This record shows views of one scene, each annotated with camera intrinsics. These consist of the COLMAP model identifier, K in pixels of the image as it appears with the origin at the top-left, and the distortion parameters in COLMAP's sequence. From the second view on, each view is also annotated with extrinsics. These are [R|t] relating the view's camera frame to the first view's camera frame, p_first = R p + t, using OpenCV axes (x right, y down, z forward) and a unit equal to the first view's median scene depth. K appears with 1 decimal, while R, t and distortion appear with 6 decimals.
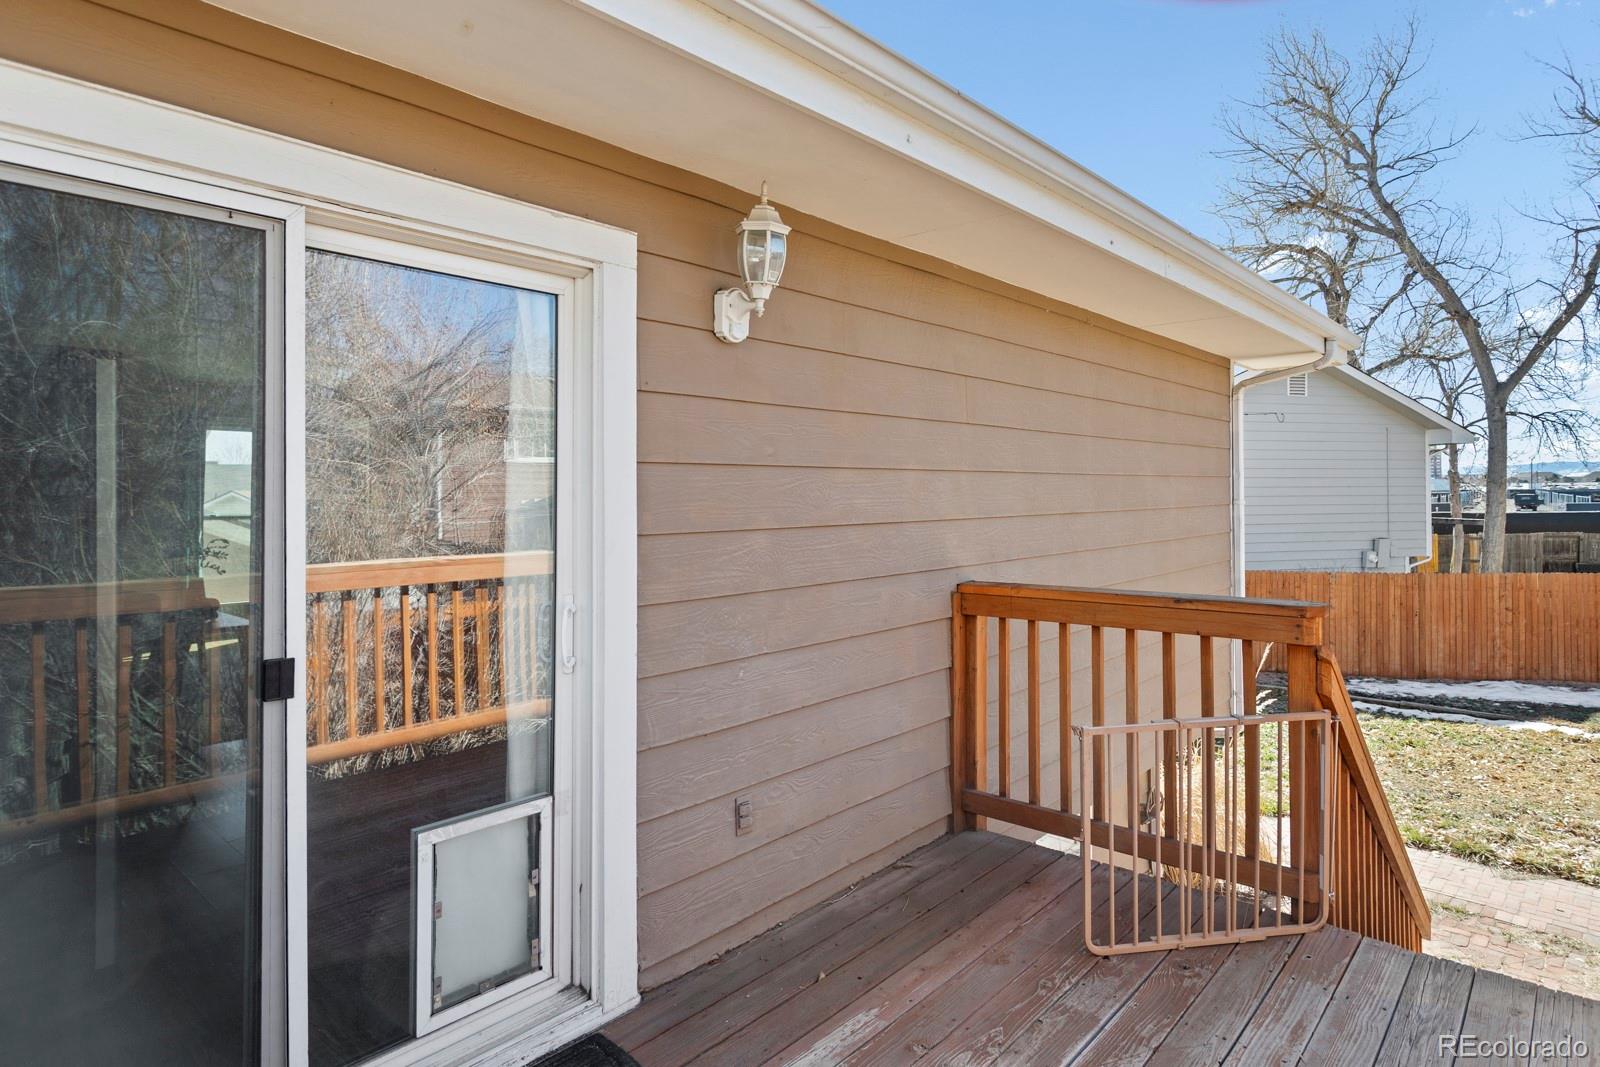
lens RADIAL K [[871.1, 0, 800.0], [0, 871.1, 492.2], [0, 0, 1]] dist [-0.000298, -0.000387]
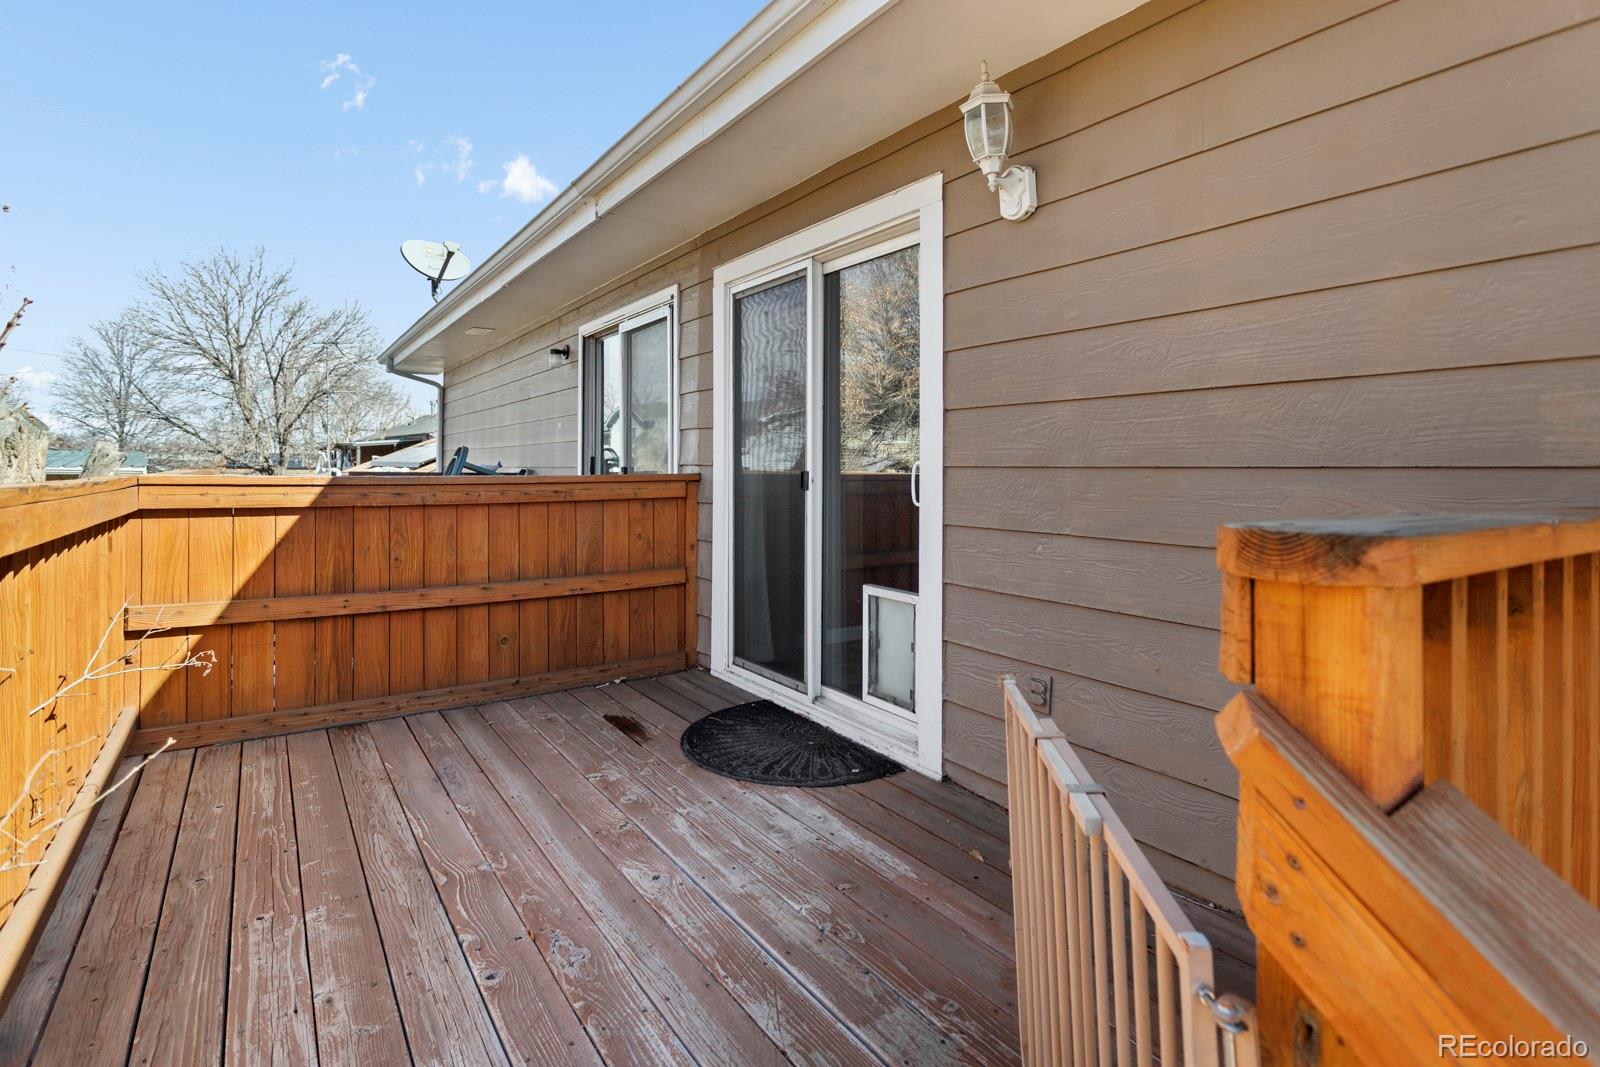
lens RADIAL K [[788.5, 0, 828.2], [0, 788.5, 462.6], [0, 0, 1]] dist [-0.000870, -0.000054]
pose [[-0.203530, -0.002350, -0.979066, 0.349606], [-0.001151, 0.999997, -0.002161, 0.046525], [0.979068, 0.000687, -0.203532, 0.388081]]
